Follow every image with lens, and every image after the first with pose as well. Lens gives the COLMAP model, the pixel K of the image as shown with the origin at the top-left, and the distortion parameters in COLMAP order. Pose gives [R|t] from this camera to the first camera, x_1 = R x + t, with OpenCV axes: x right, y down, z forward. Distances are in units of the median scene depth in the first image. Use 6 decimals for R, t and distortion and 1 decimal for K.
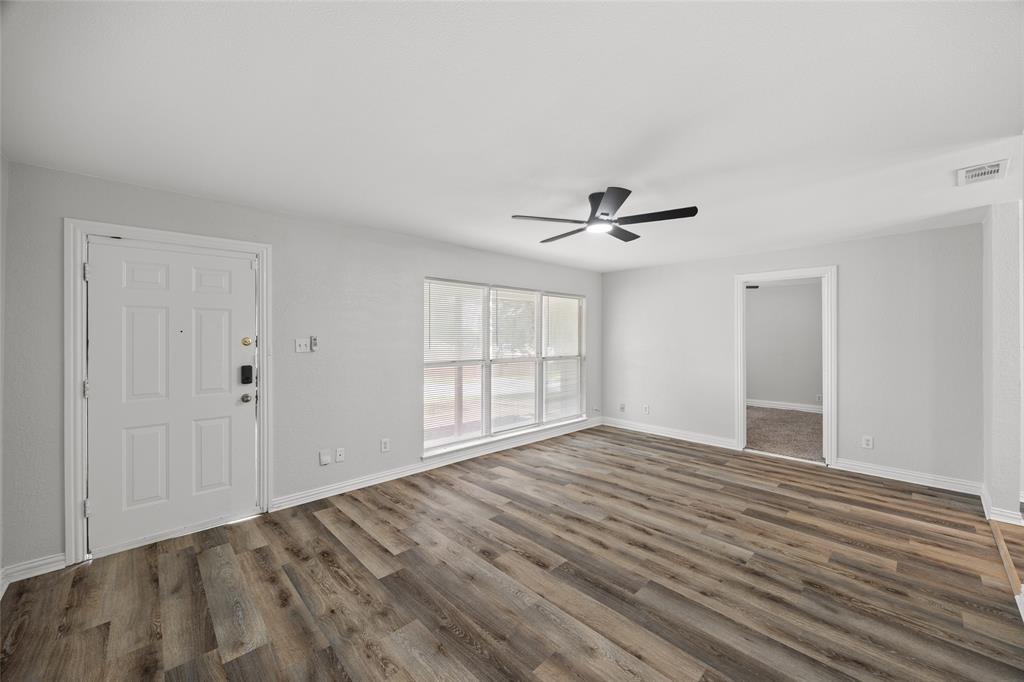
lens RADIAL K [[397.3, 0, 514.8], [0, 397.3, 338.9], [0, 0, 1]] dist [0.004538, -0.001555]
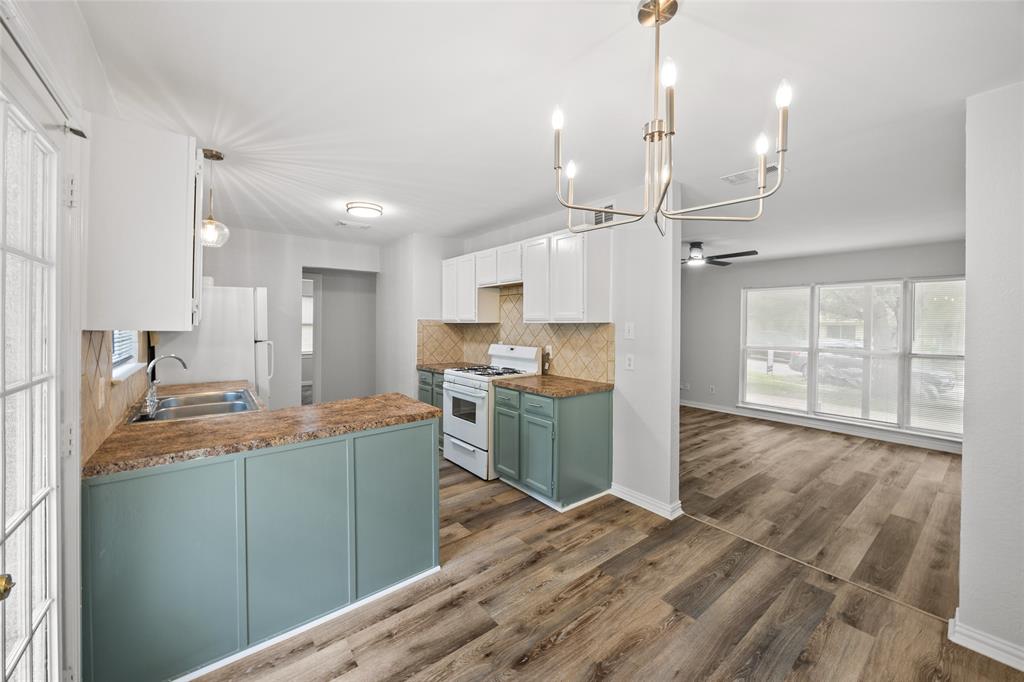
lens RADIAL K [[397.3, 0, 521.0], [0, 397.3, 325.4], [0, 0, 1]] dist [0.004538, -0.001555]
pose [[-0.077555, 0.004572, -0.996978, 1.738877], [-0.008475, 0.999950, 0.005245, -0.025089], [0.996952, 0.008856, -0.077512, 0.321482]]
